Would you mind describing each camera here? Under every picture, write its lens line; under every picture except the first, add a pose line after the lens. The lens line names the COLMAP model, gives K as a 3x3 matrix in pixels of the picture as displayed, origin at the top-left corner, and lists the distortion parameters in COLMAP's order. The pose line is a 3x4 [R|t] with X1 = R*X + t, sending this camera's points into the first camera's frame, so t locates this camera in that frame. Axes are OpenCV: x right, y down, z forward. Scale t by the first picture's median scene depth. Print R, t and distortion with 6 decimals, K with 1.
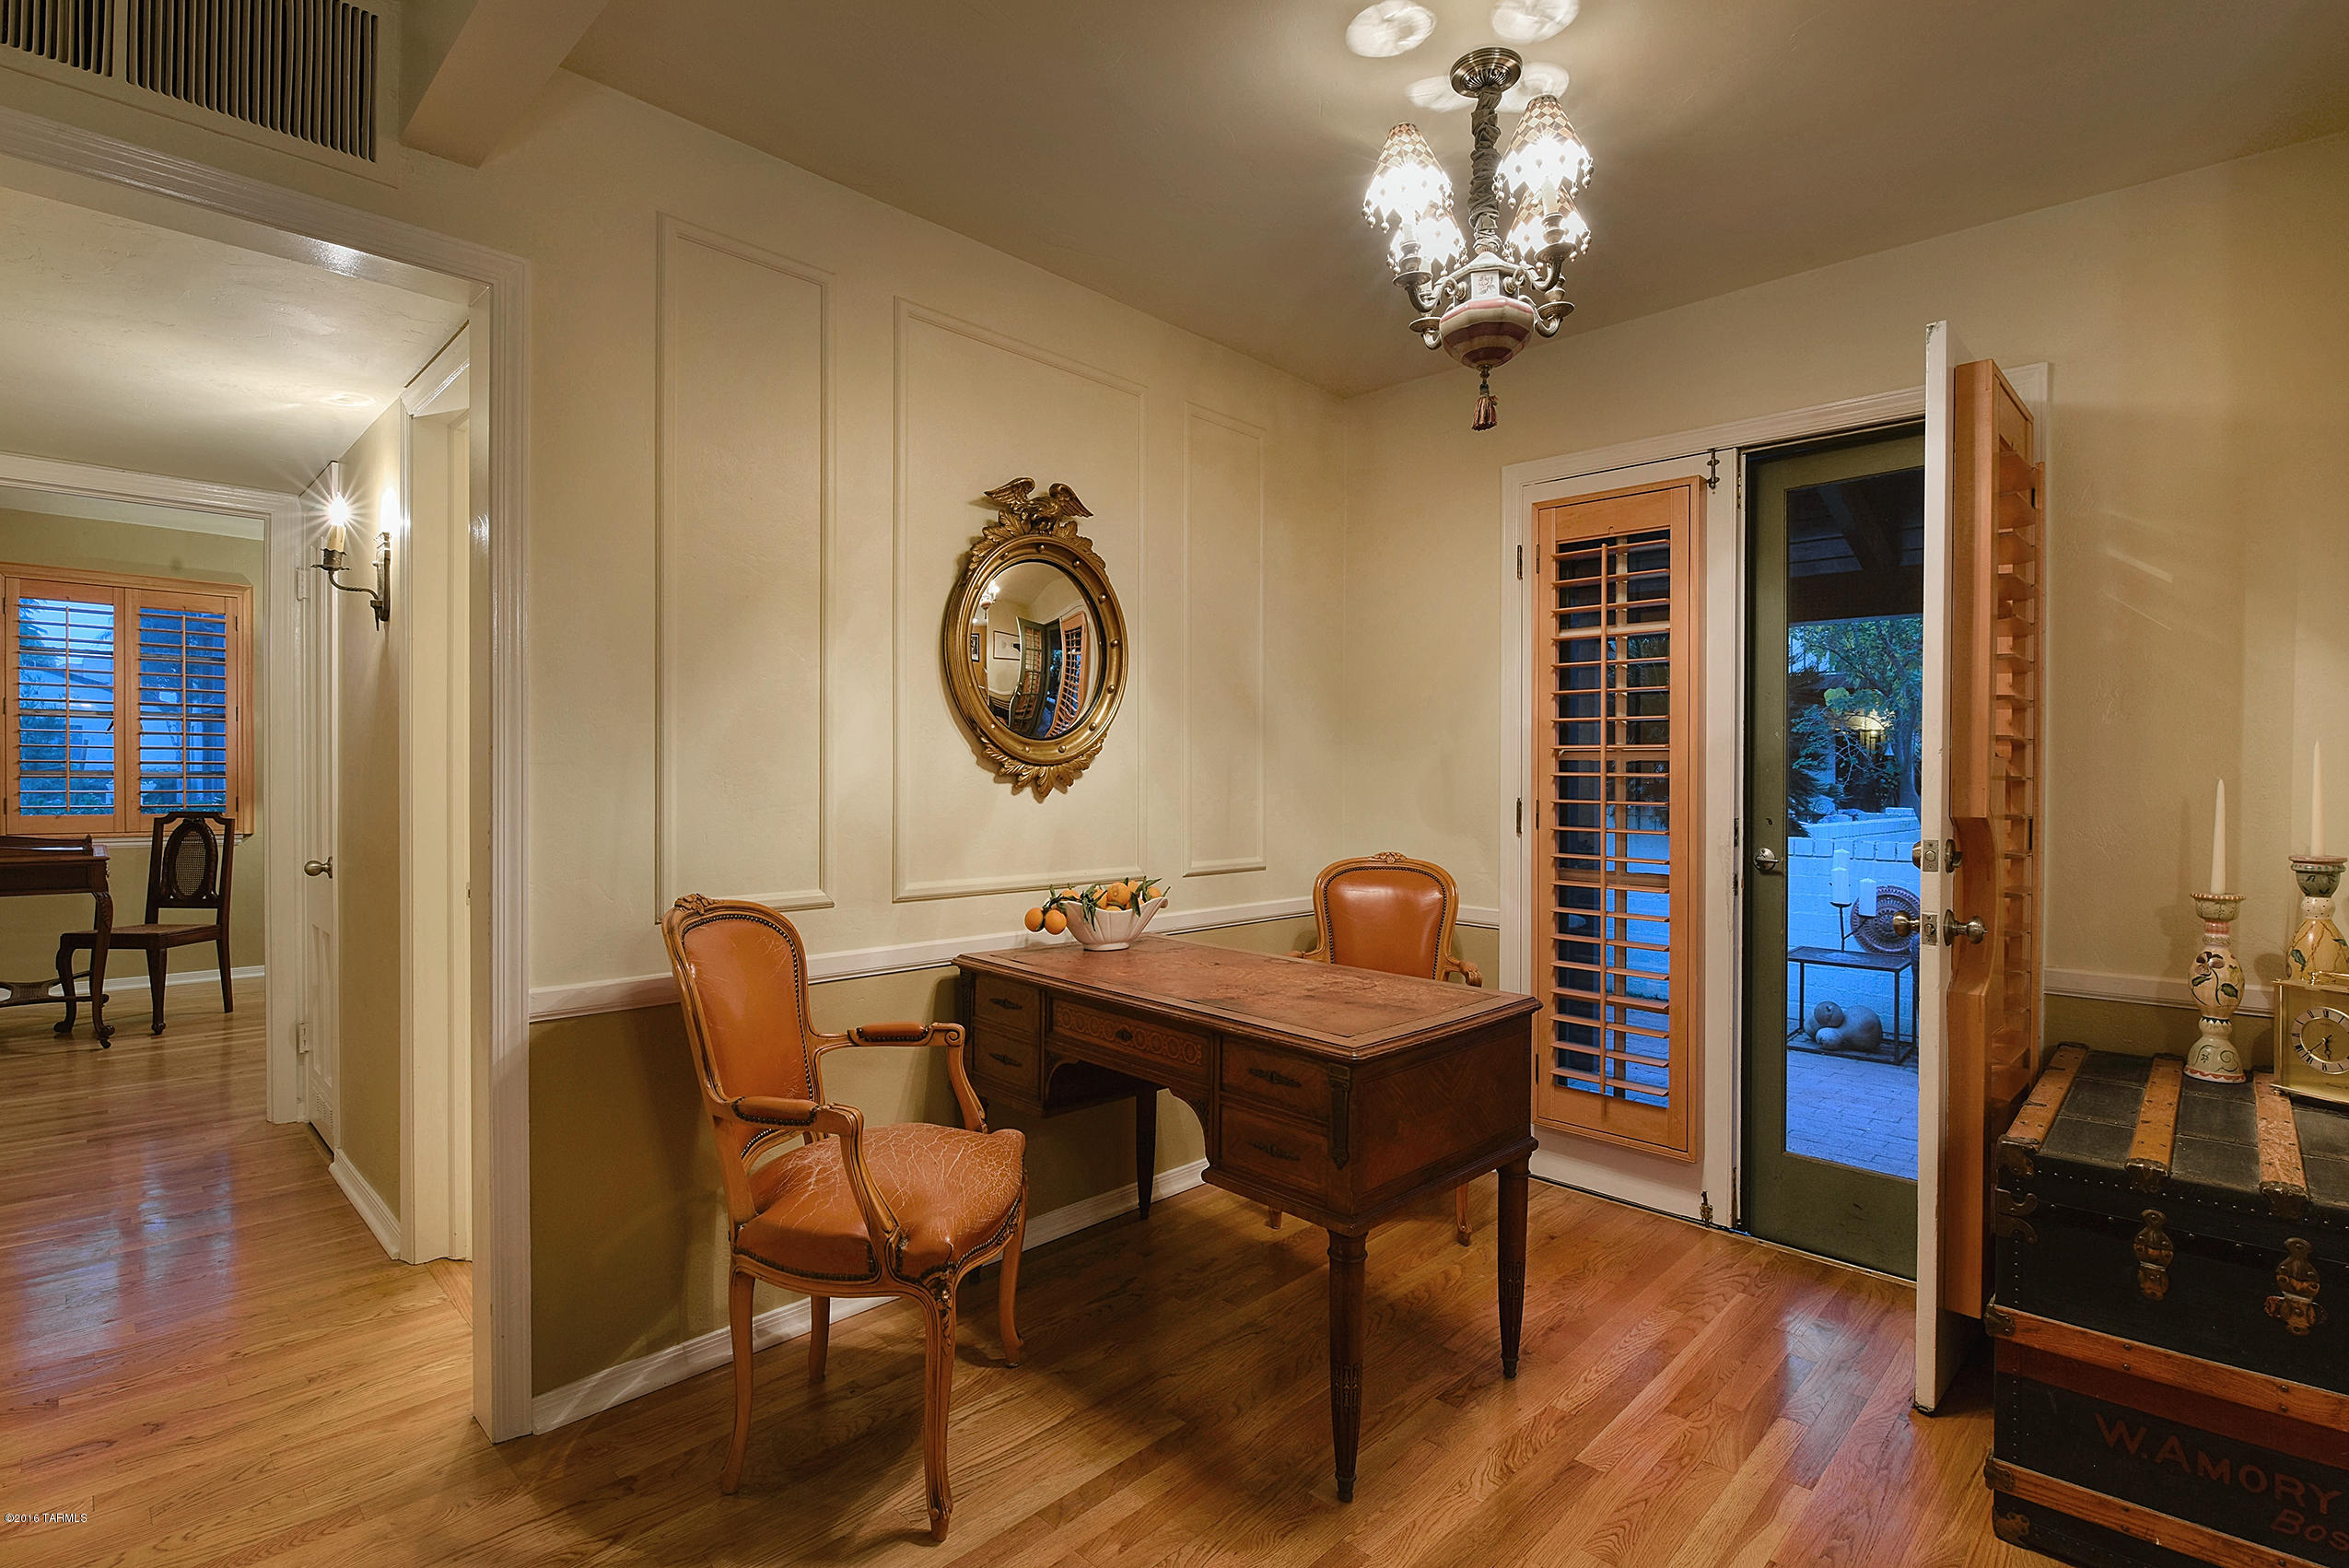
lens RADIAL K [[1132.3, 0, 1234.9], [0, 1132.3, 794.4], [0, 0, 1]] dist [0.000143, -0.010745]
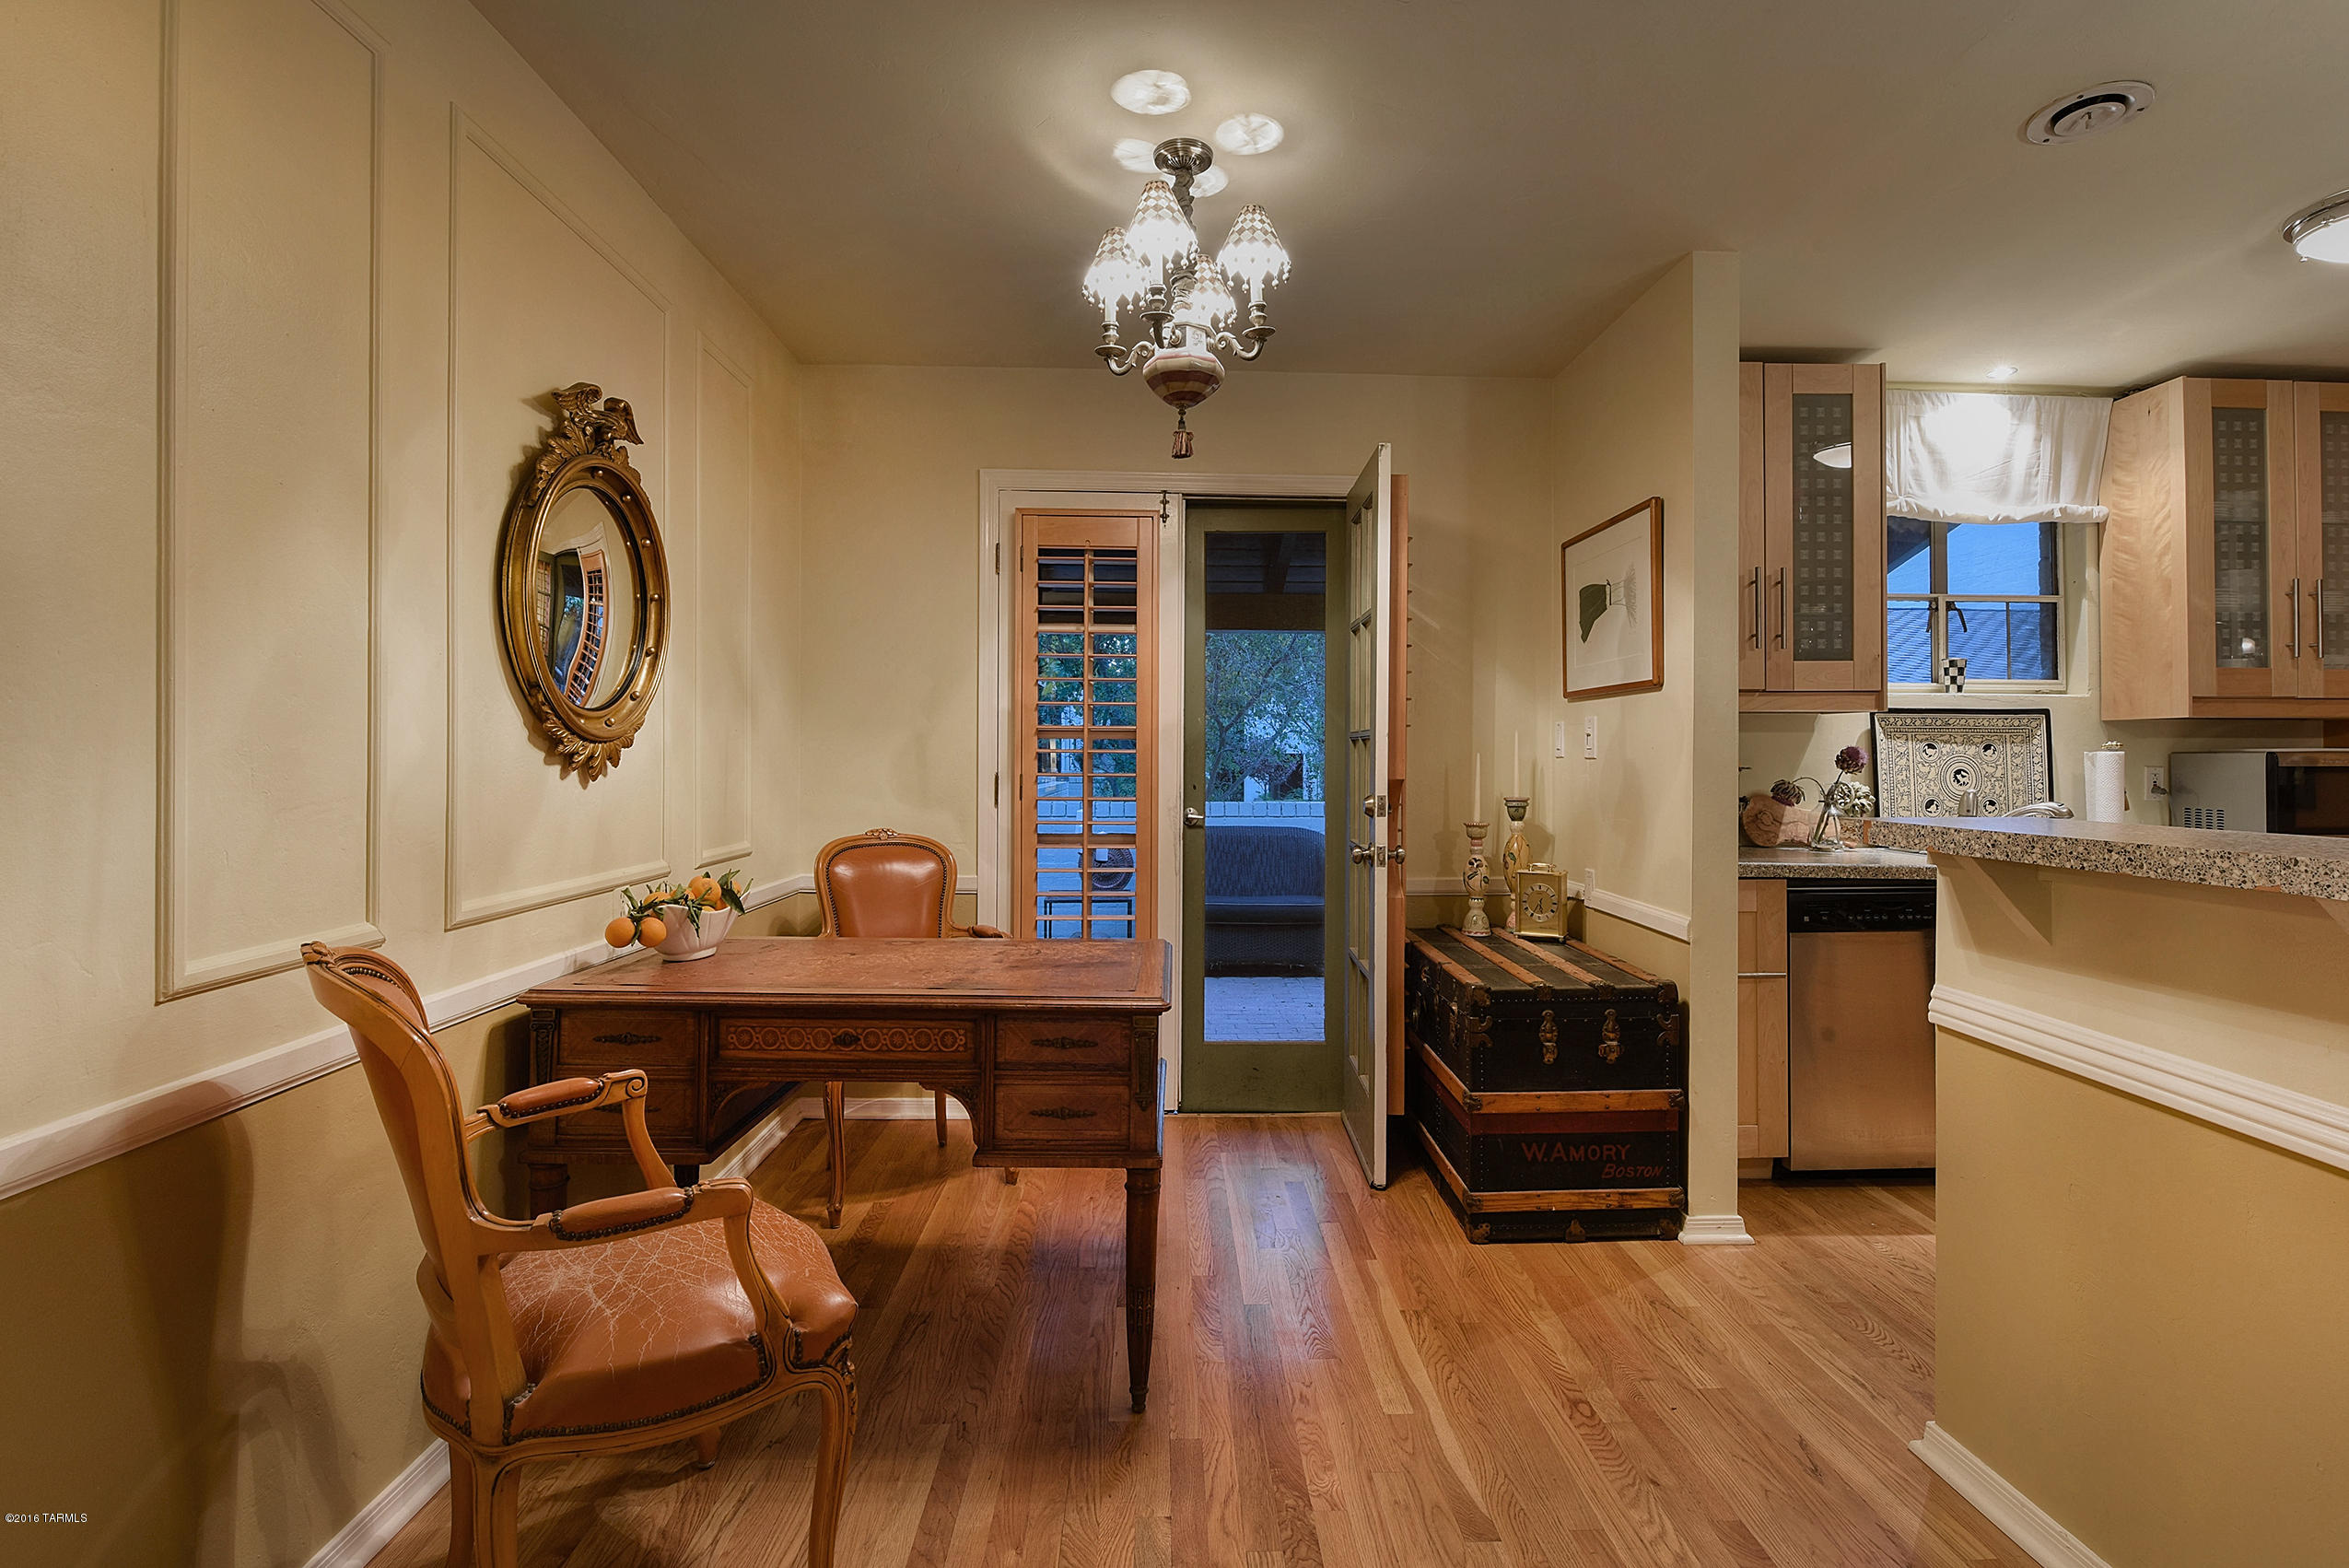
lens RADIAL K [[1047.8, 0, 1228.9], [0, 1047.8, 761.7], [0, 0, 1]] dist [0.002832, -0.013792]
pose [[0.696736, -0.010437, 0.717251, -0.406791], [0.014577, 0.999894, 0.000390, -0.005474], [-0.717179, 0.010184, 0.696814, 0.160201]]
